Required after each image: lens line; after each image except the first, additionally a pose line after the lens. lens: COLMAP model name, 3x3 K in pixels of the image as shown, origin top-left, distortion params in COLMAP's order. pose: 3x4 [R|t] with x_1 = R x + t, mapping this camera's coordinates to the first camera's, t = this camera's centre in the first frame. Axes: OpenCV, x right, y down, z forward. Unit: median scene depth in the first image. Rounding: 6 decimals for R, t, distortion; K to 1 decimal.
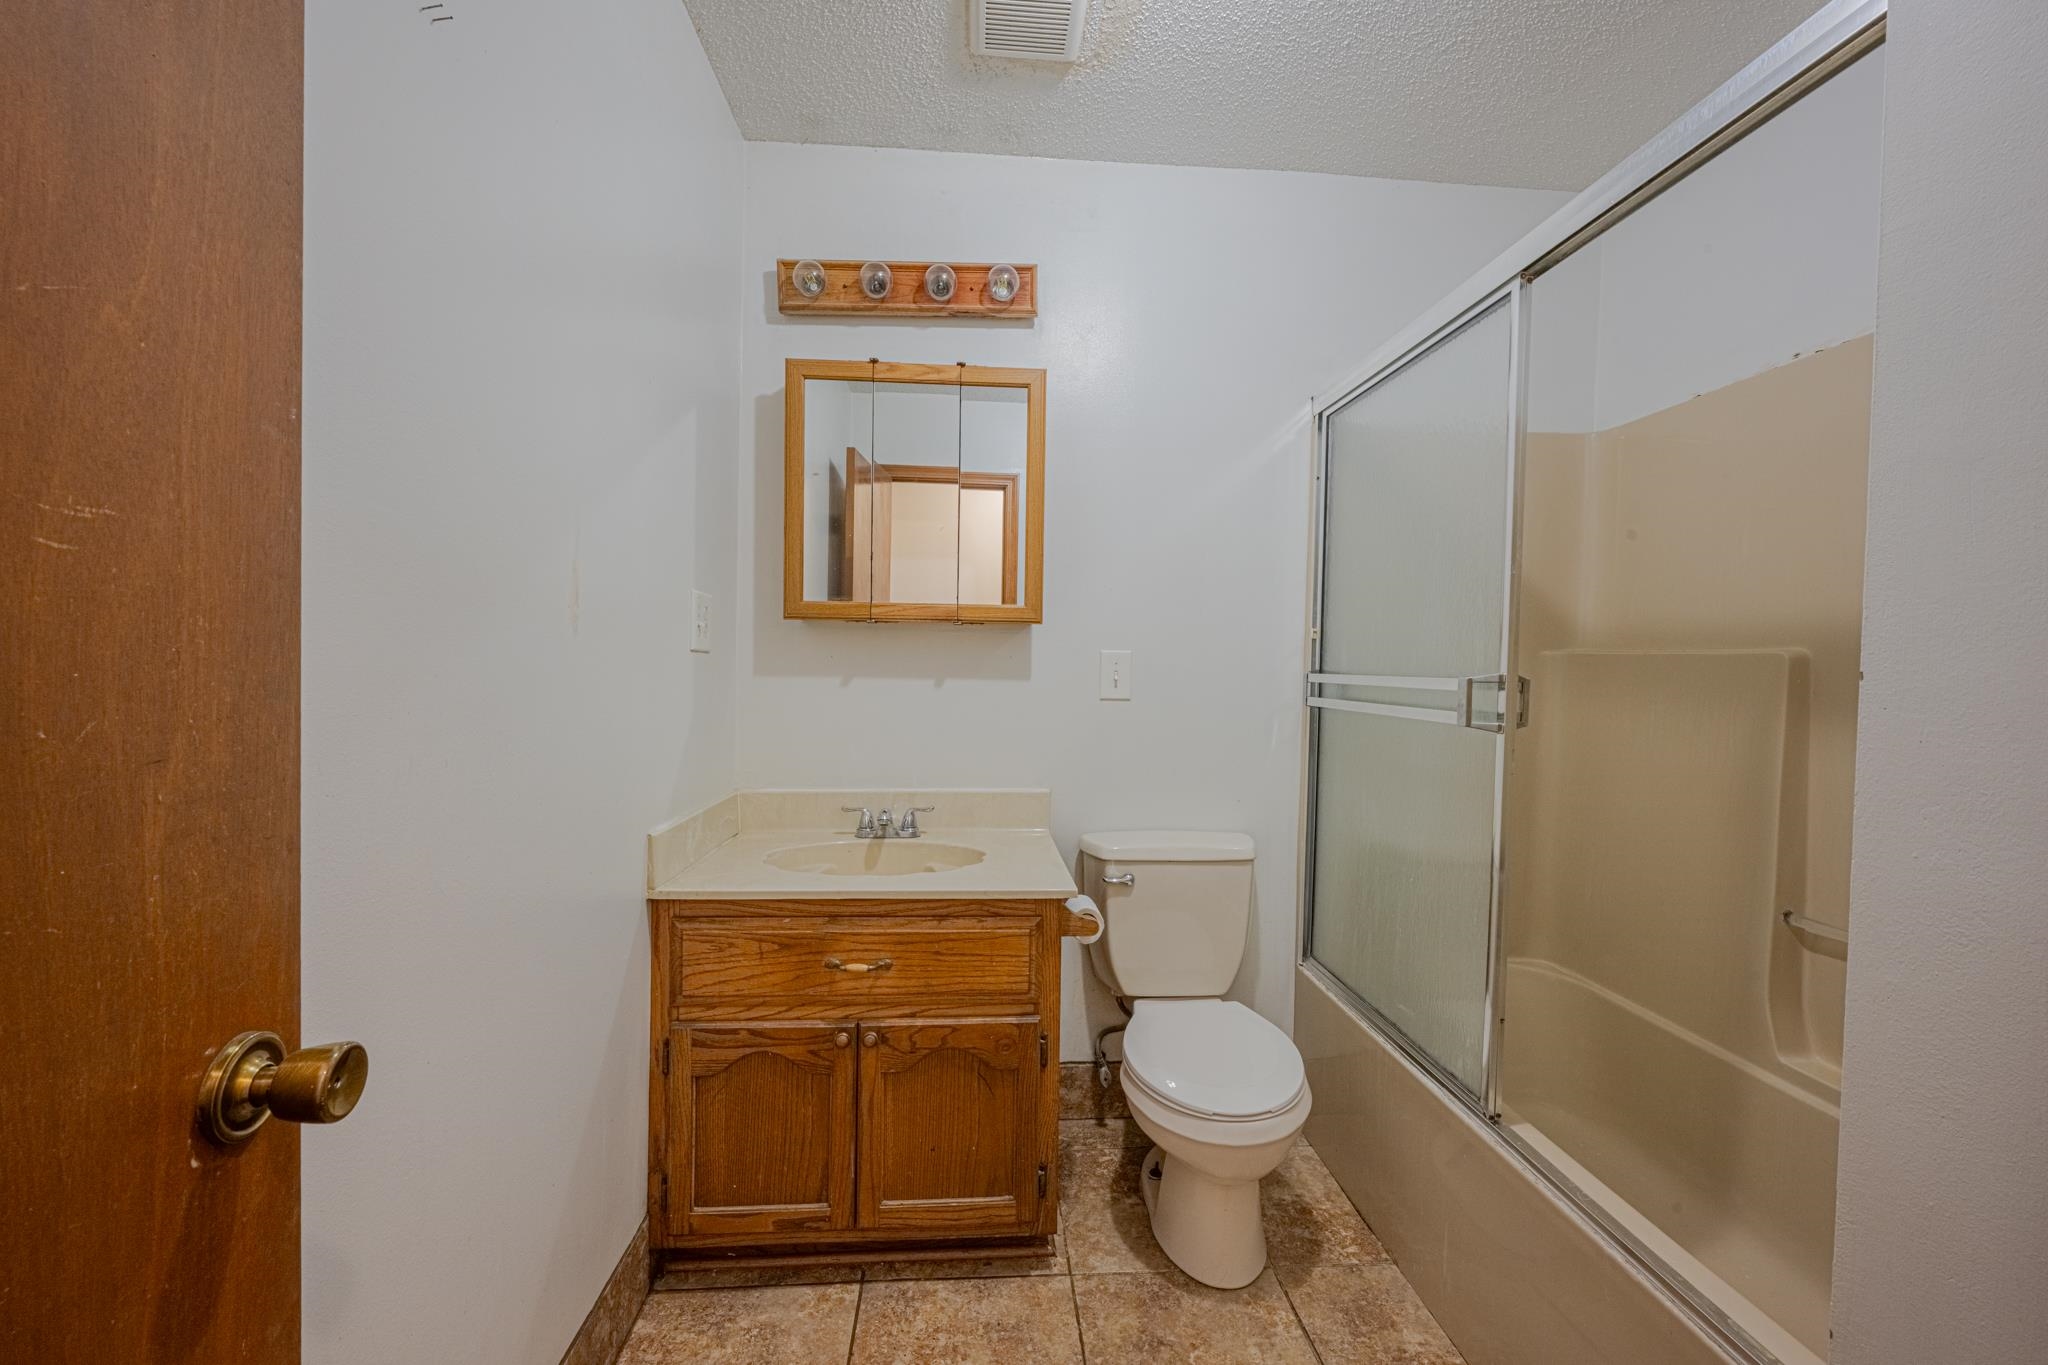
lens RADIAL K [[810.6, 0, 1024.5], [0, 810.6, 680.1], [0, 0, 1]] dist [0.000348, -0.000426]
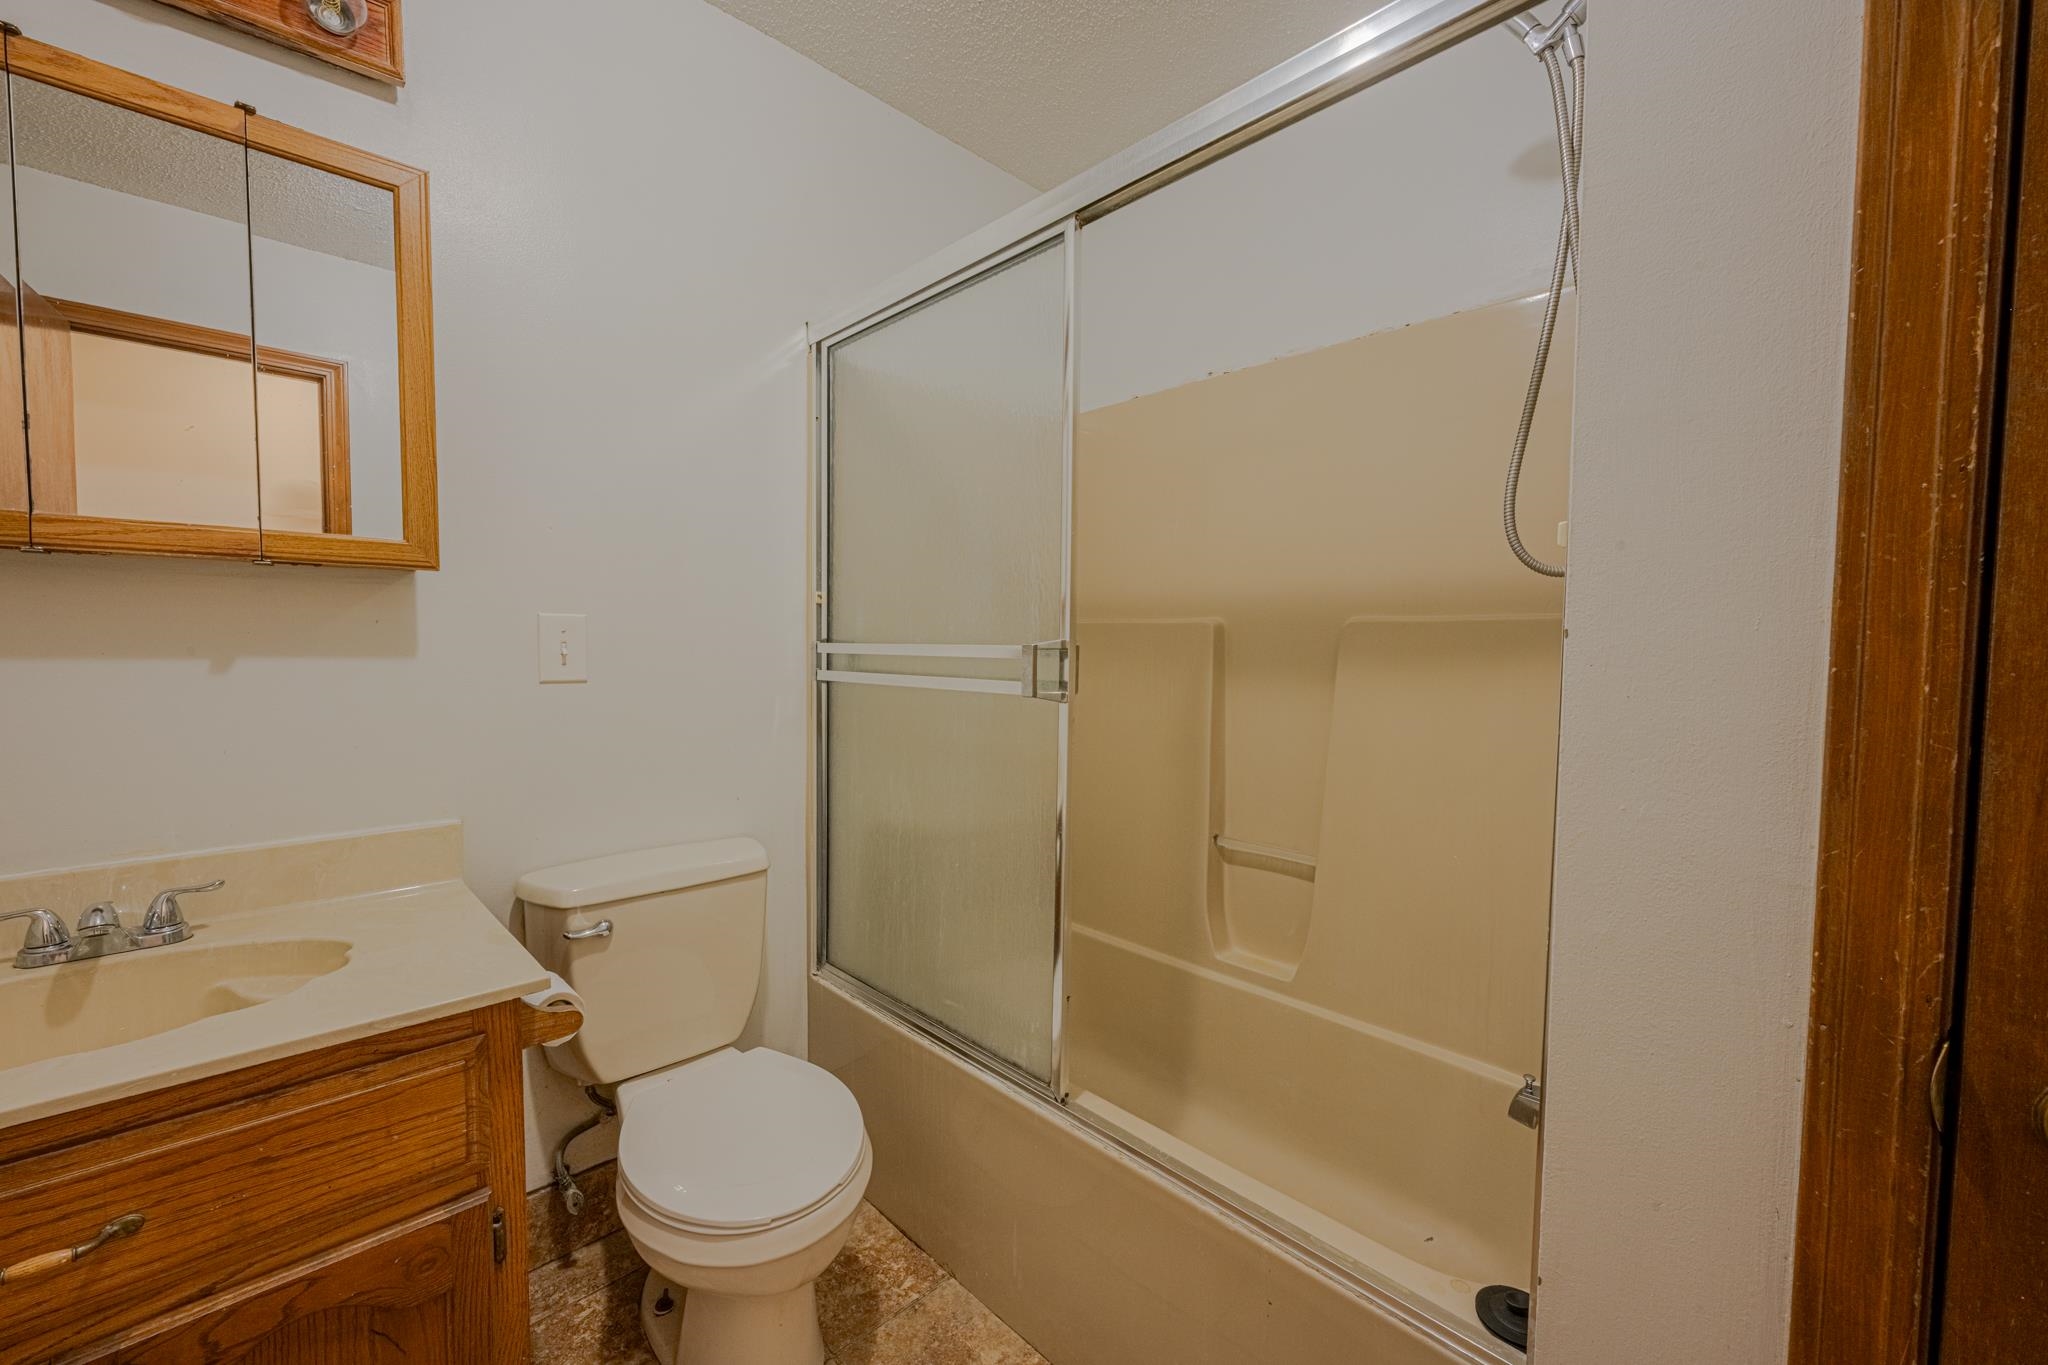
lens RADIAL K [[810.6, 0, 1022.5], [0, 810.6, 682.9], [0, 0, 1]] dist [0.000348, -0.000426]
pose [[0.768229, -0.040526, 0.638891, -0.041107], [0.016962, 0.998932, 0.042969, 0.000719], [-0.639950, -0.022173, 0.768096, 0.213979]]
